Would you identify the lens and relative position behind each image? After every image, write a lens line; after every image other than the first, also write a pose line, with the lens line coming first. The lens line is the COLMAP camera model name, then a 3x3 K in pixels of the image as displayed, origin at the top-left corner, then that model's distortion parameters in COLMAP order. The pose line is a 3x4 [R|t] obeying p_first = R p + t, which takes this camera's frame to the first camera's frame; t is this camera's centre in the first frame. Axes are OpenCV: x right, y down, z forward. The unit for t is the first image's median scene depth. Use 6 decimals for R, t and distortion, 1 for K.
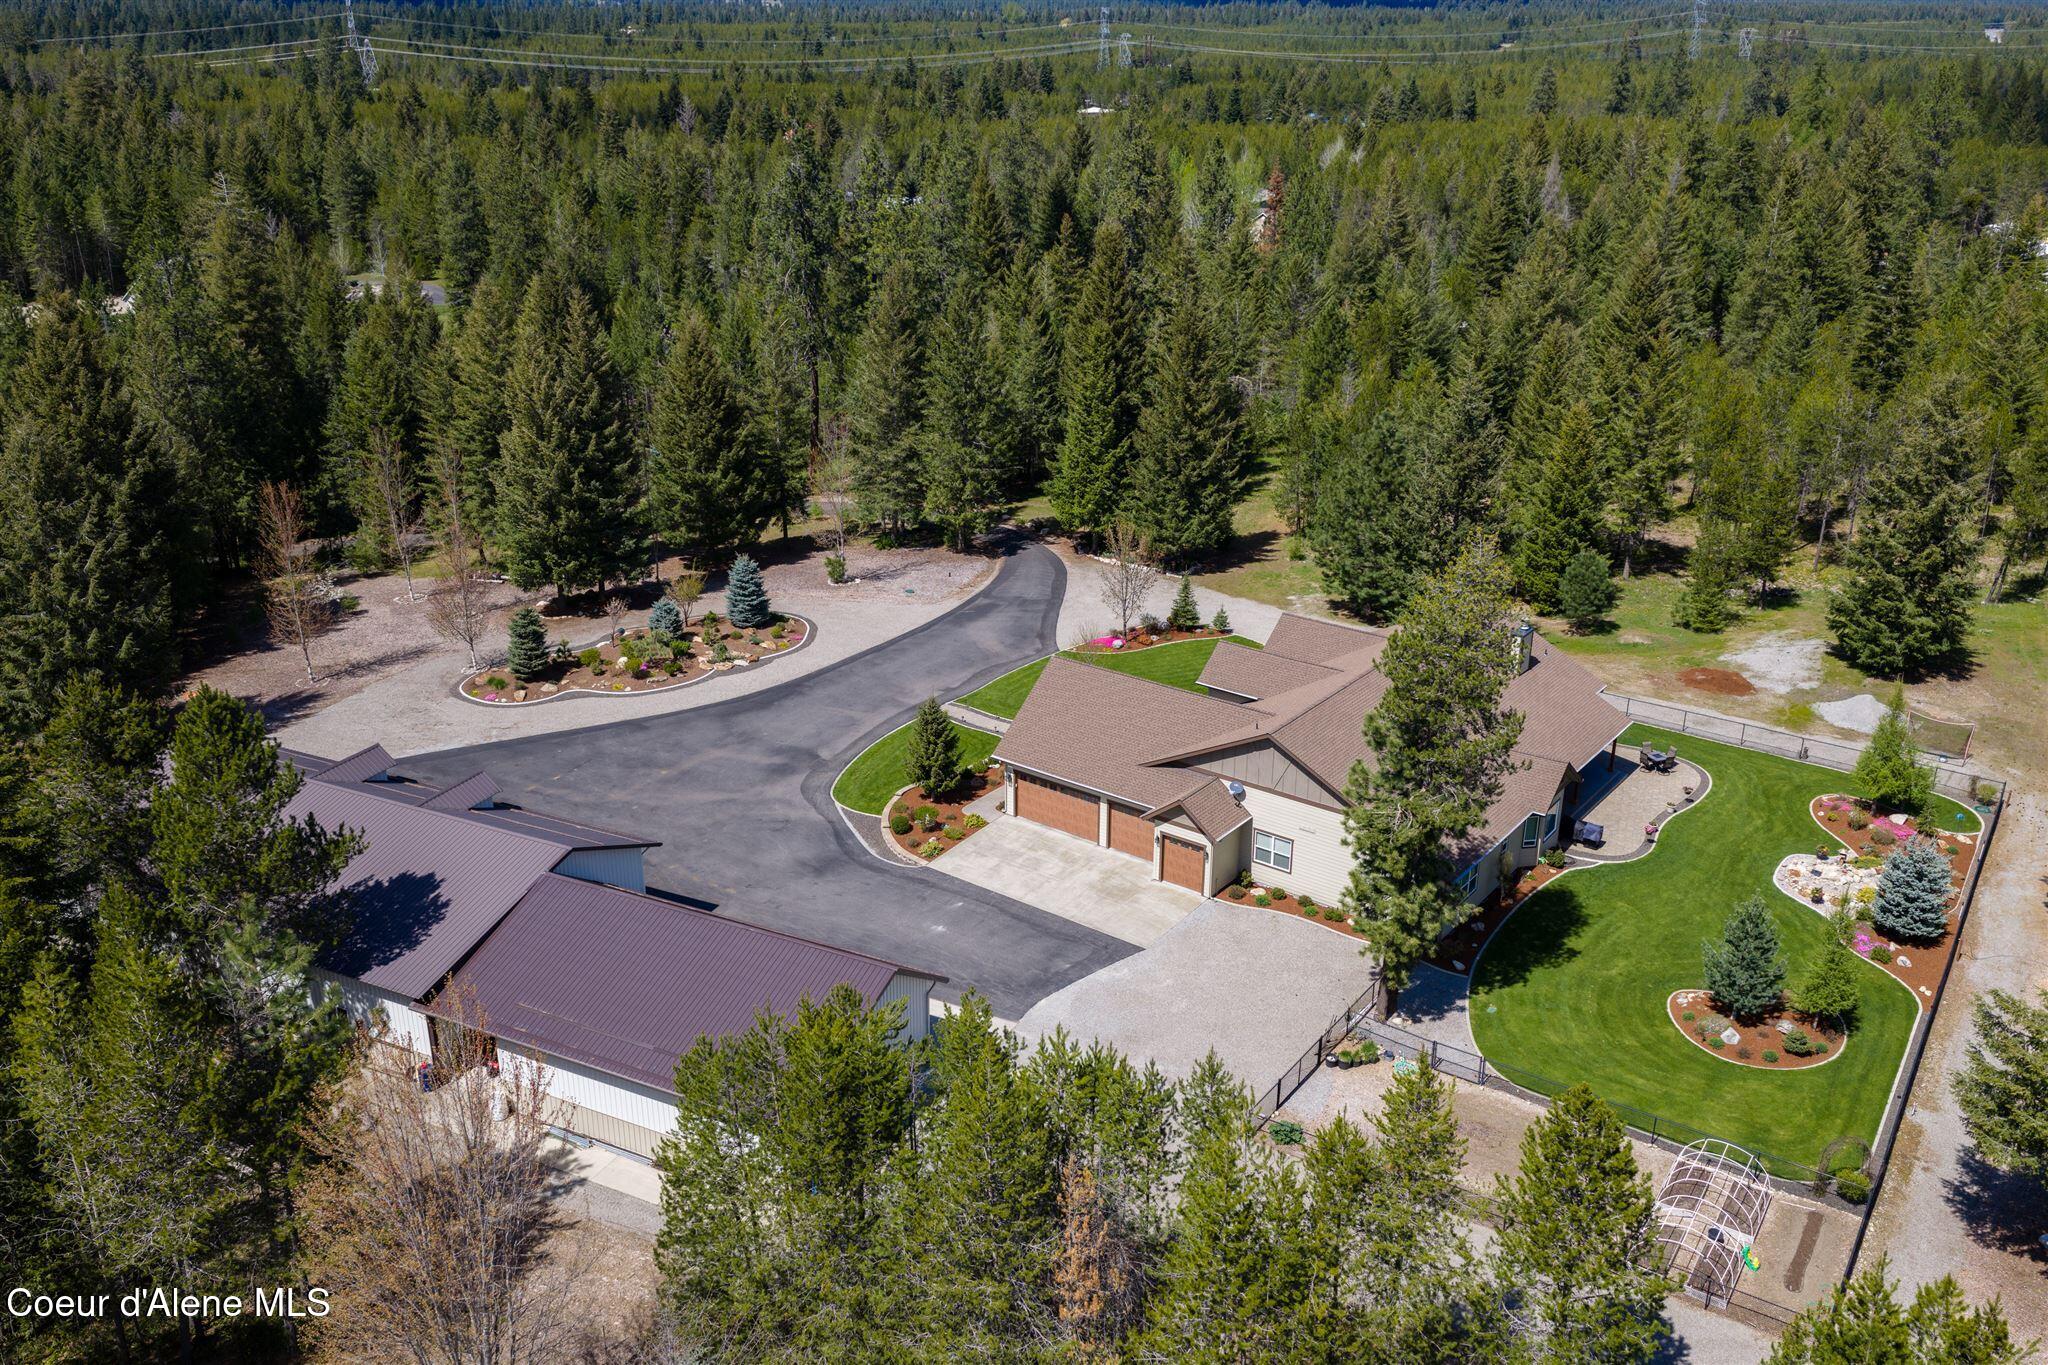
lens RADIAL K [[1679.8, 0, 1034.2], [0, 1679.8, 686.2], [0, 0, 1]] dist [0.067728, -0.078946]
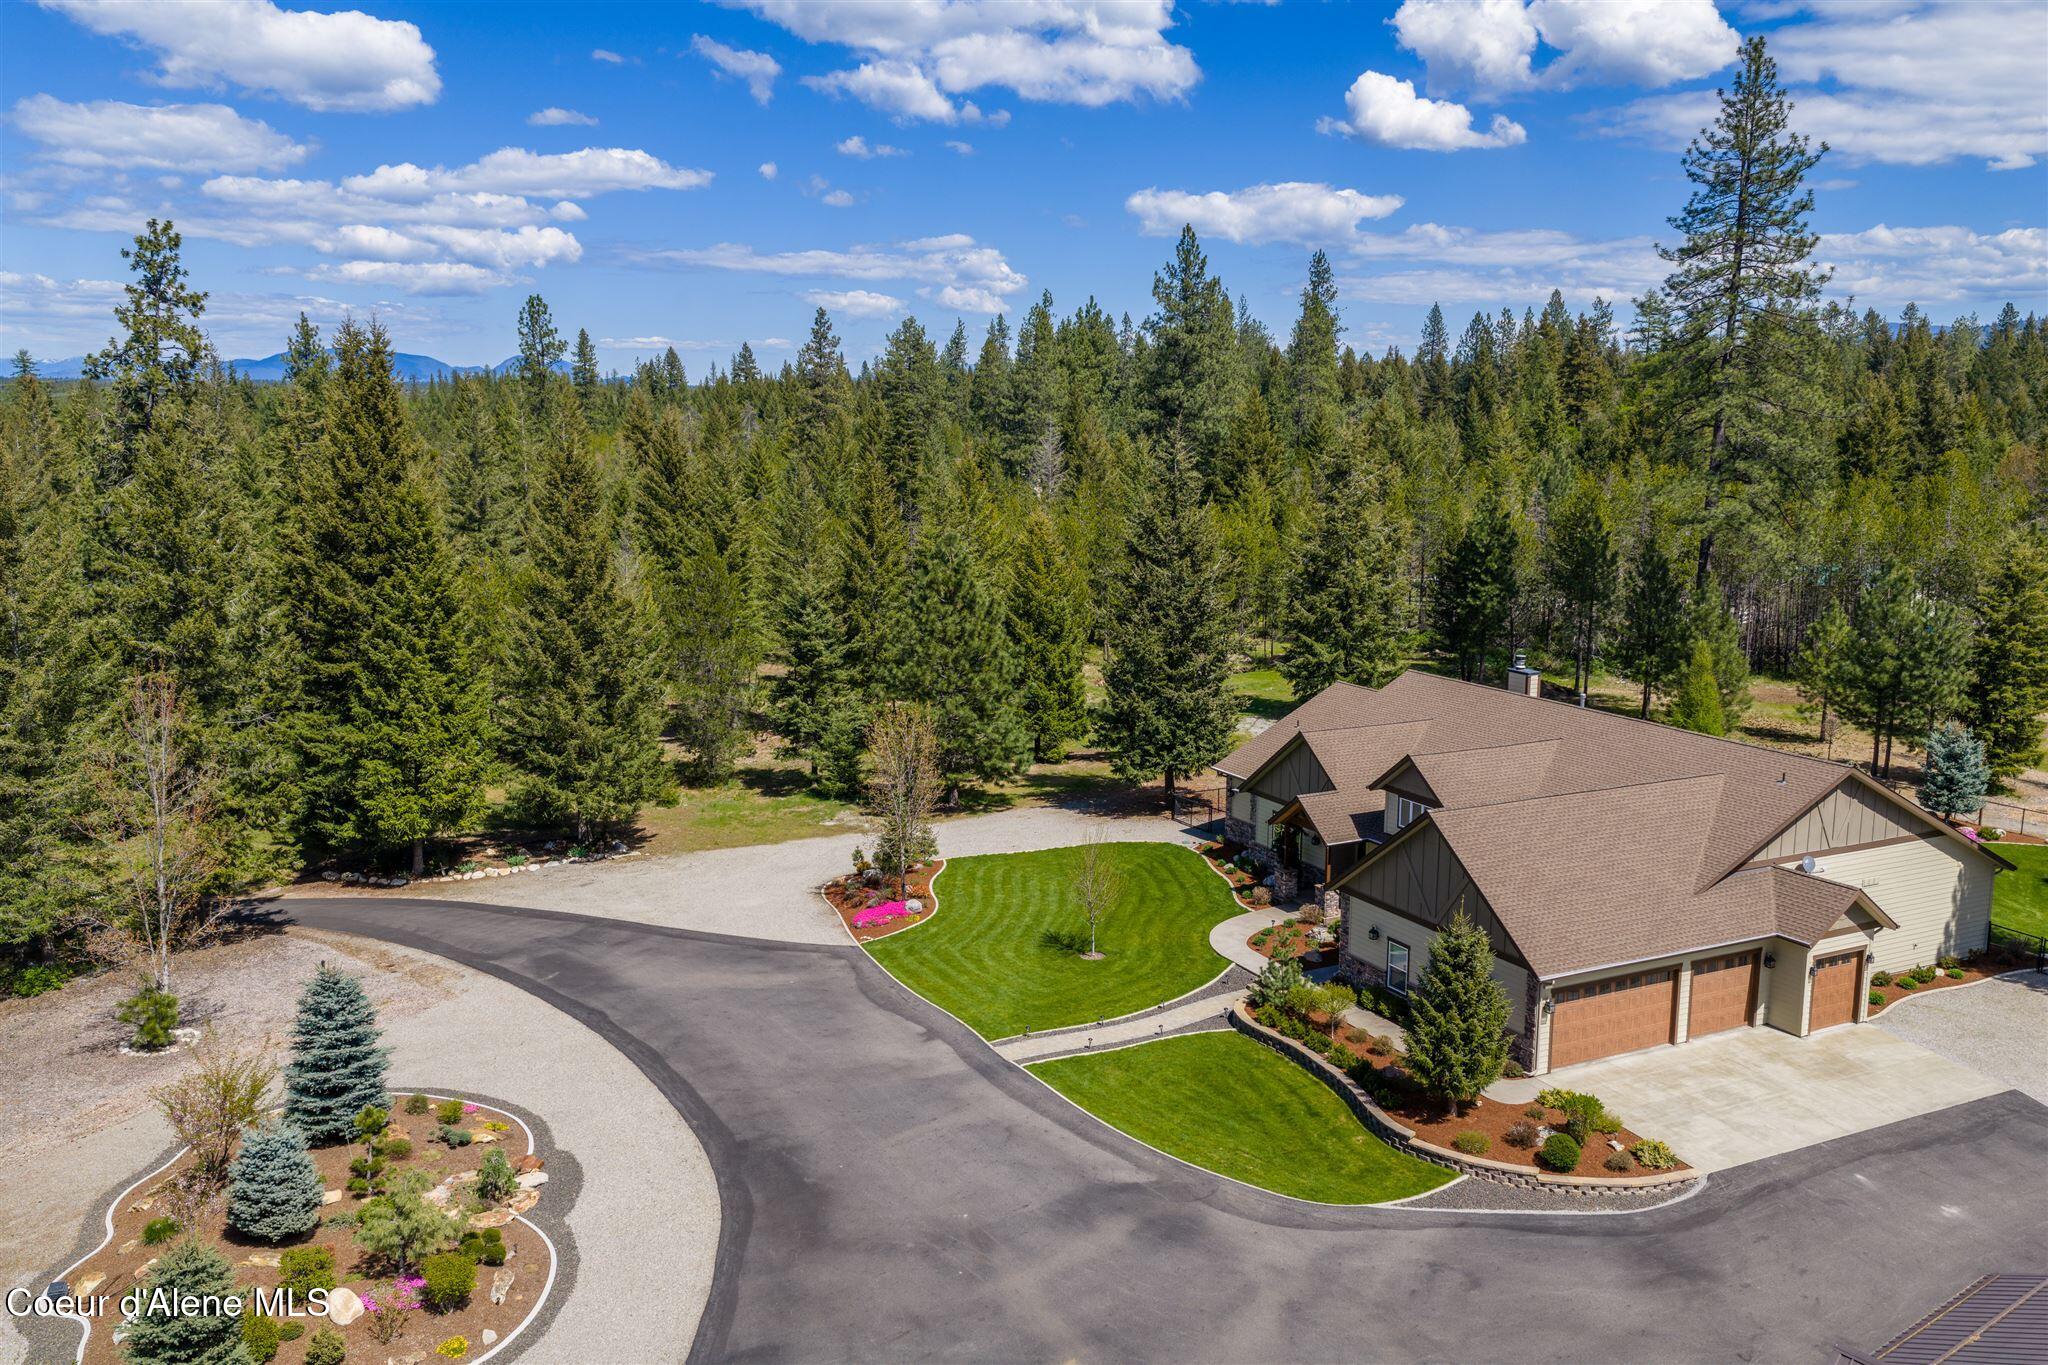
lens RADIAL K [[1679.8, 0, 1034.2], [0, 1679.8, 686.2], [0, 0, 1]] dist [0.067728, -0.078946]
pose [[0.436762, -0.151297, 0.886763, -0.643702], [0.330161, 0.943923, -0.001566, -0.117537], [-0.836799, 0.293459, 0.462222, 0.905370]]
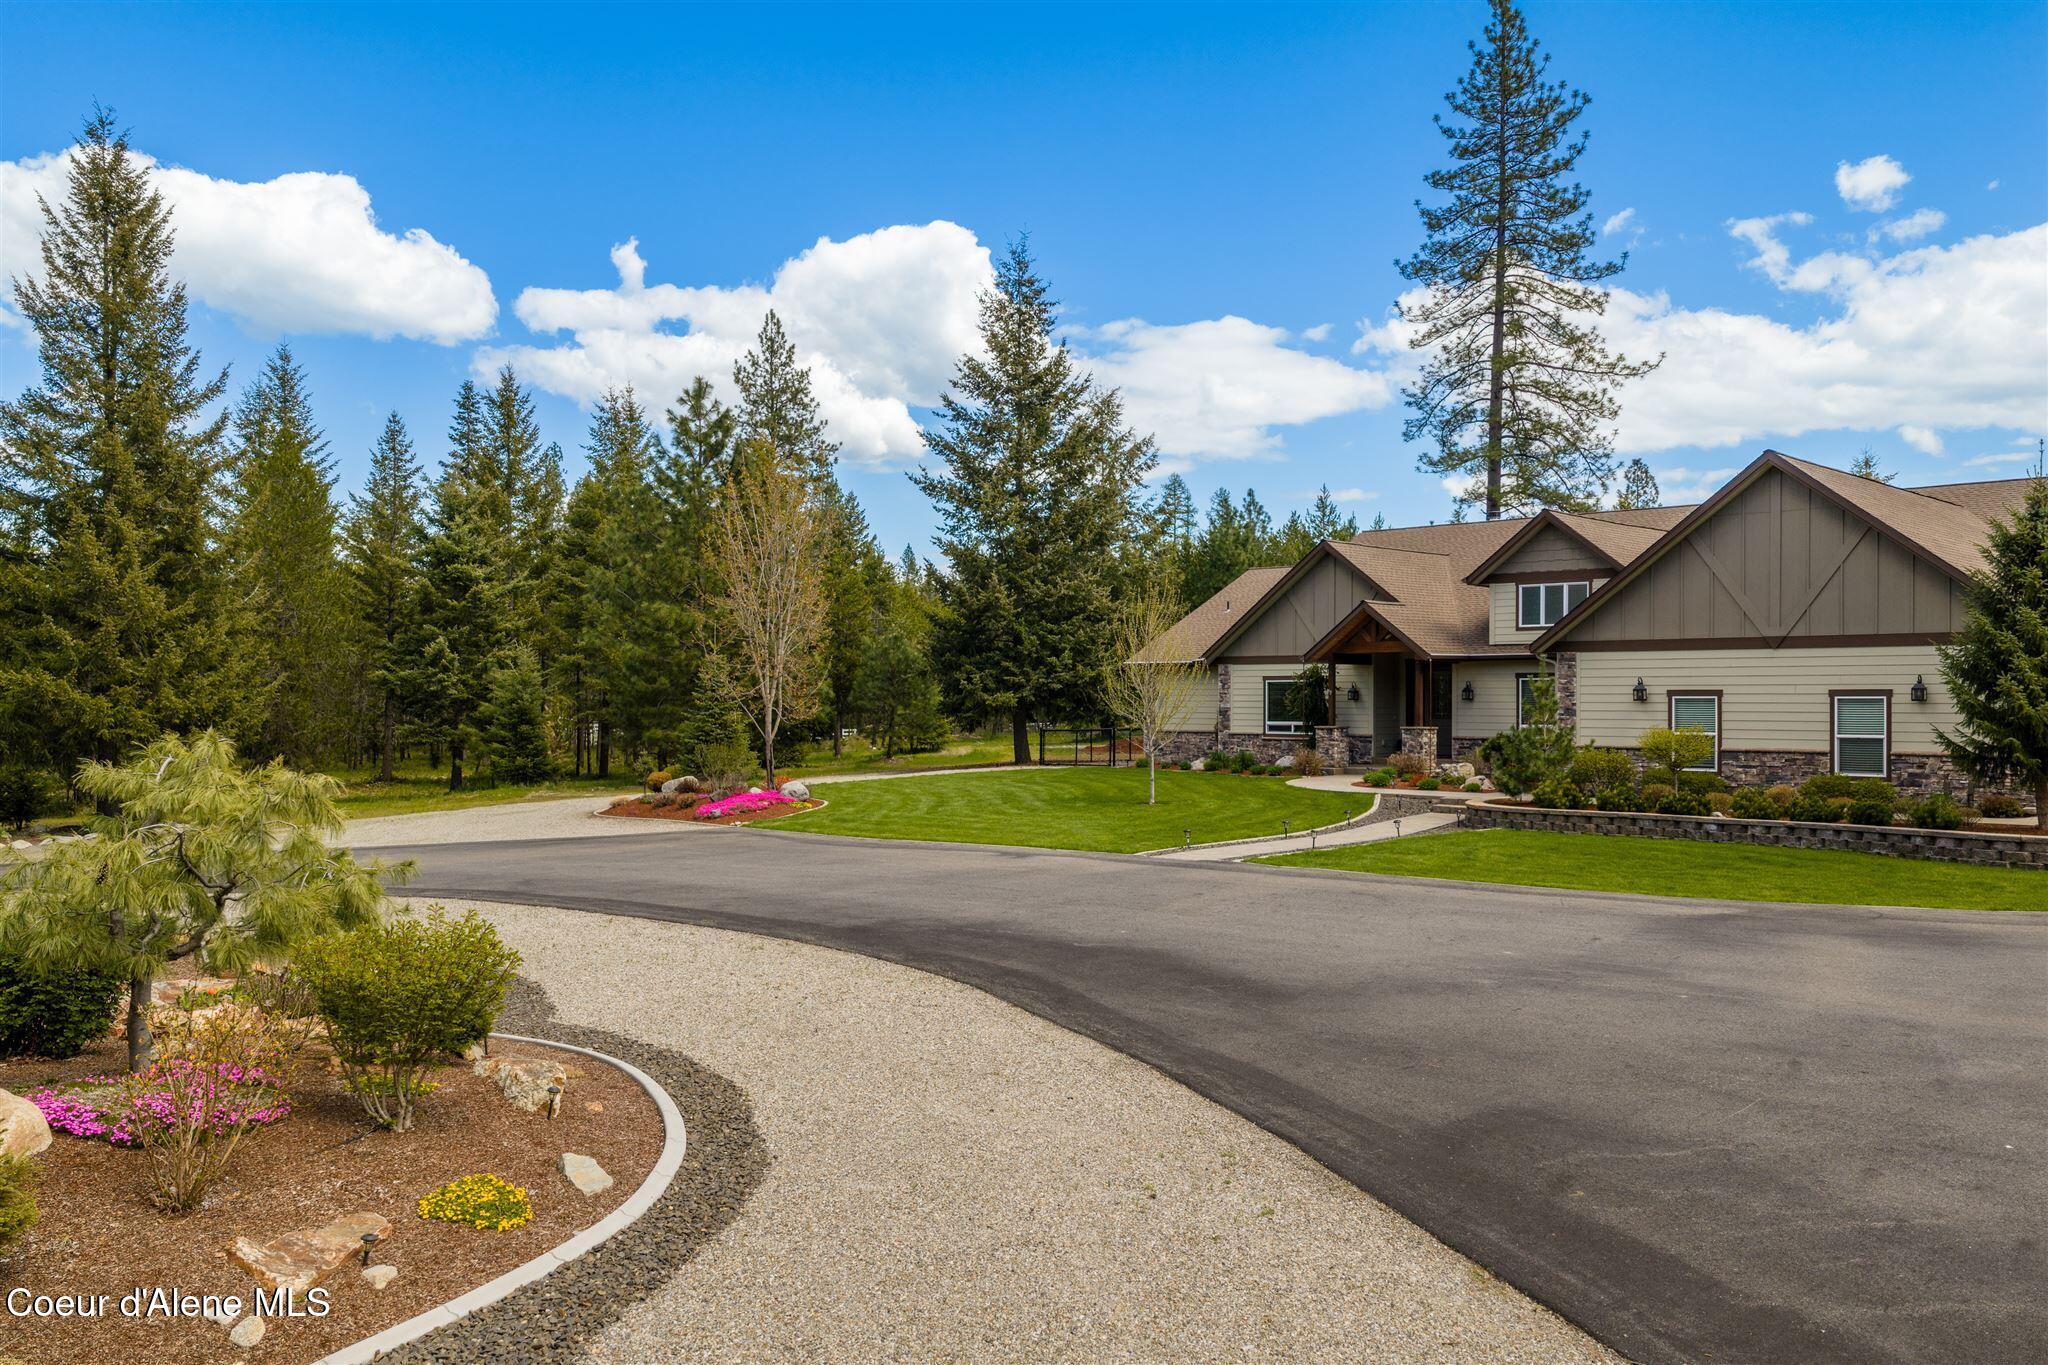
lens RADIAL K [[1679.8, 0, 1034.2], [0, 1679.8, 686.2], [0, 0, 1]] dist [0.067728, -0.078946]
pose [[0.111335, 0.006643, 0.993761, -0.439389], [0.365145, 0.929757, -0.047124, -0.012190], [-0.924269, 0.368114, 0.101088, 1.250757]]
